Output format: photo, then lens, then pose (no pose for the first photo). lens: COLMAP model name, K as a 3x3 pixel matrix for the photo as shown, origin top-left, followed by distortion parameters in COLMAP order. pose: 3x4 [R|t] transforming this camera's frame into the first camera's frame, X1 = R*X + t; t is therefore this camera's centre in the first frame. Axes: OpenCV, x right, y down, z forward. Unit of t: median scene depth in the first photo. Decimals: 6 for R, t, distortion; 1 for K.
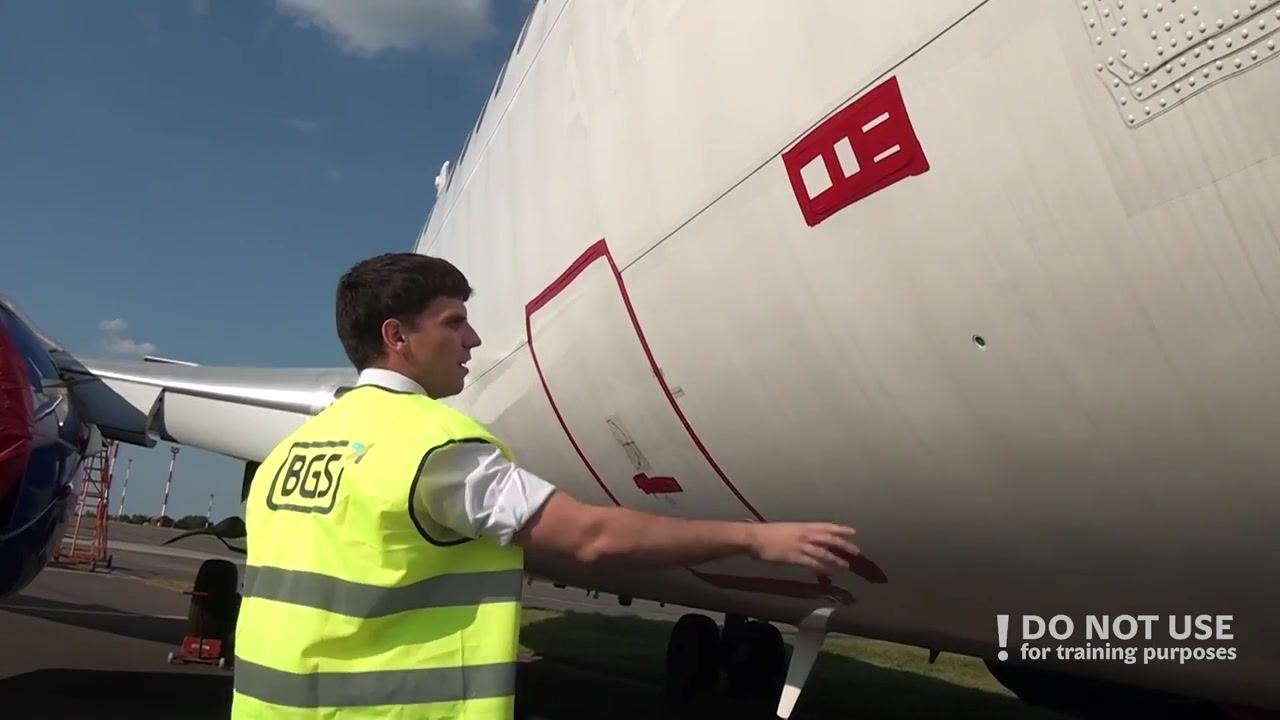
lens RADIAL K [[963.0, 0, 640.0], [0, 963.0, 360.0], [0, 0, 1]] dist [-0.006605, -0.128538]
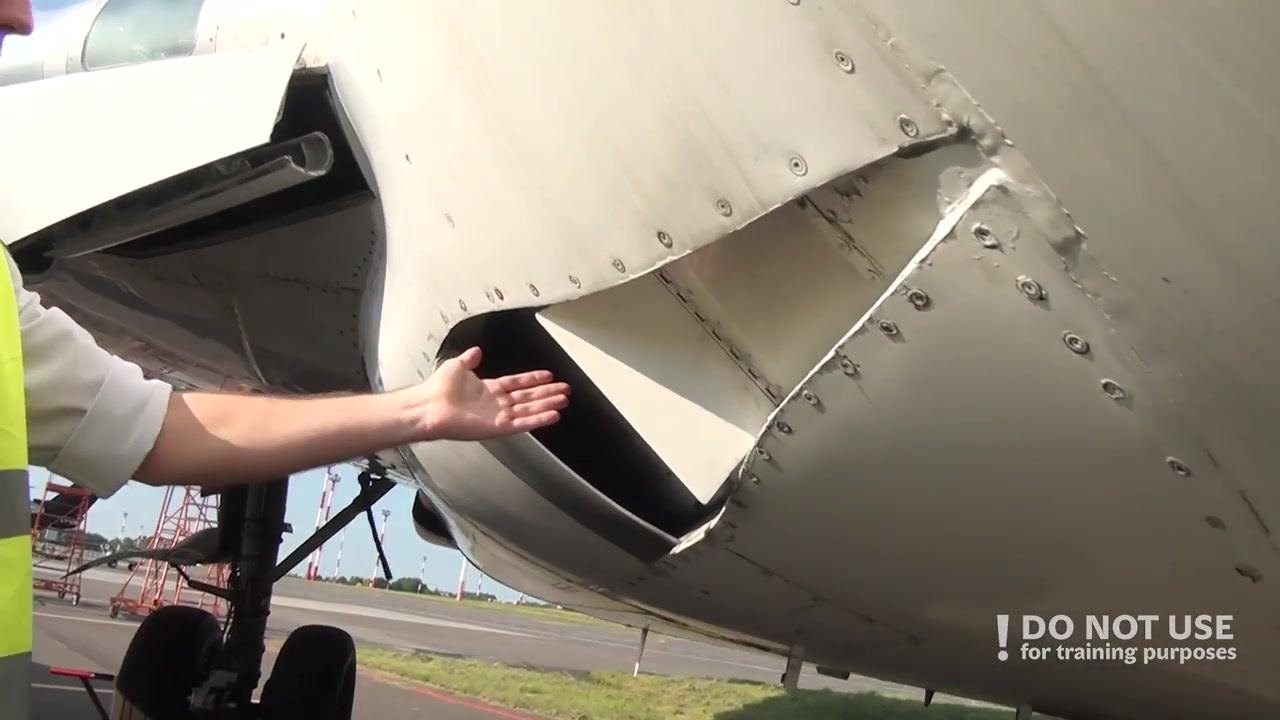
lens RADIAL K [[971.2, 0, 640.0], [0, 971.2, 360.0], [0, 0, 1]] dist [-0.001703, -0.205317]
pose [[0.978770, -0.044287, -0.200121, -0.090345], [0.032142, 0.997462, -0.063539, 0.145302], [0.202427, 0.055758, 0.977709, 0.667316]]
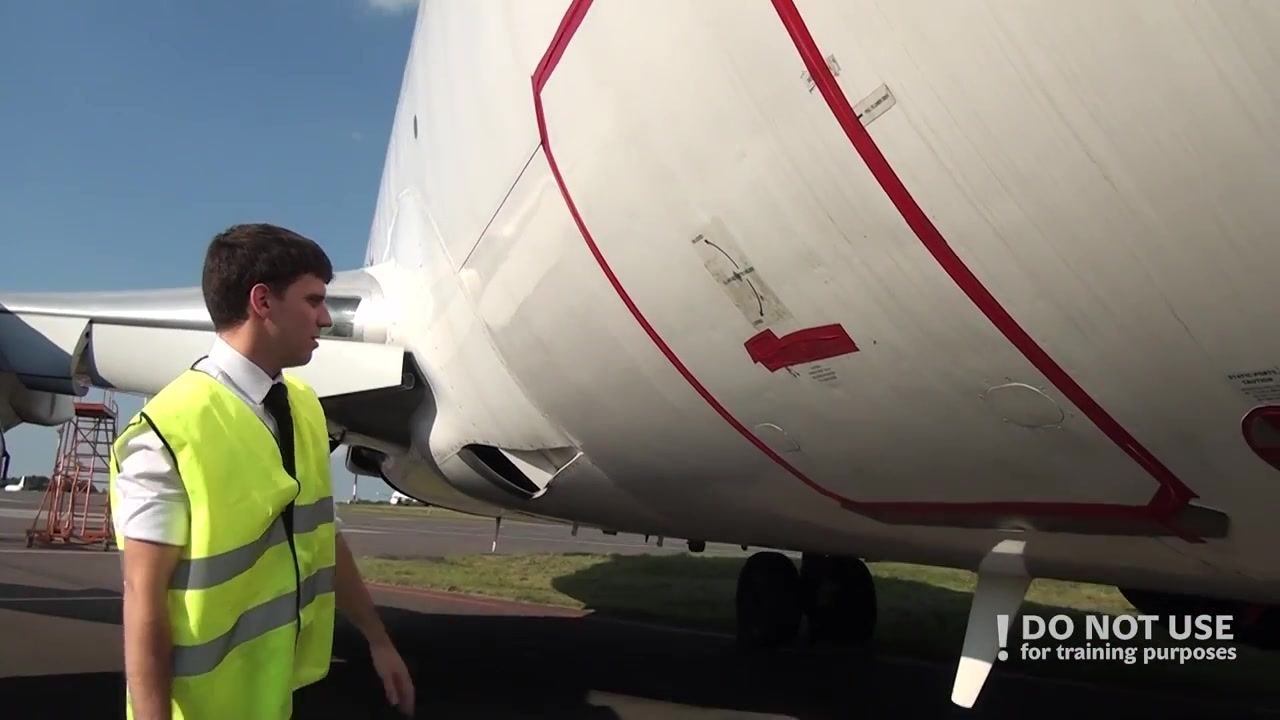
lens RADIAL K [[968.3, 0, 639.1], [0, 968.3, 385.3], [0, 0, 1]] dist [0.004872, -0.183510]
pose [[0.996838, -0.072677, -0.032136, -0.026187], [0.075230, 0.993360, 0.087041, 0.045993], [0.025597, -0.089183, 0.995686, 0.215906]]
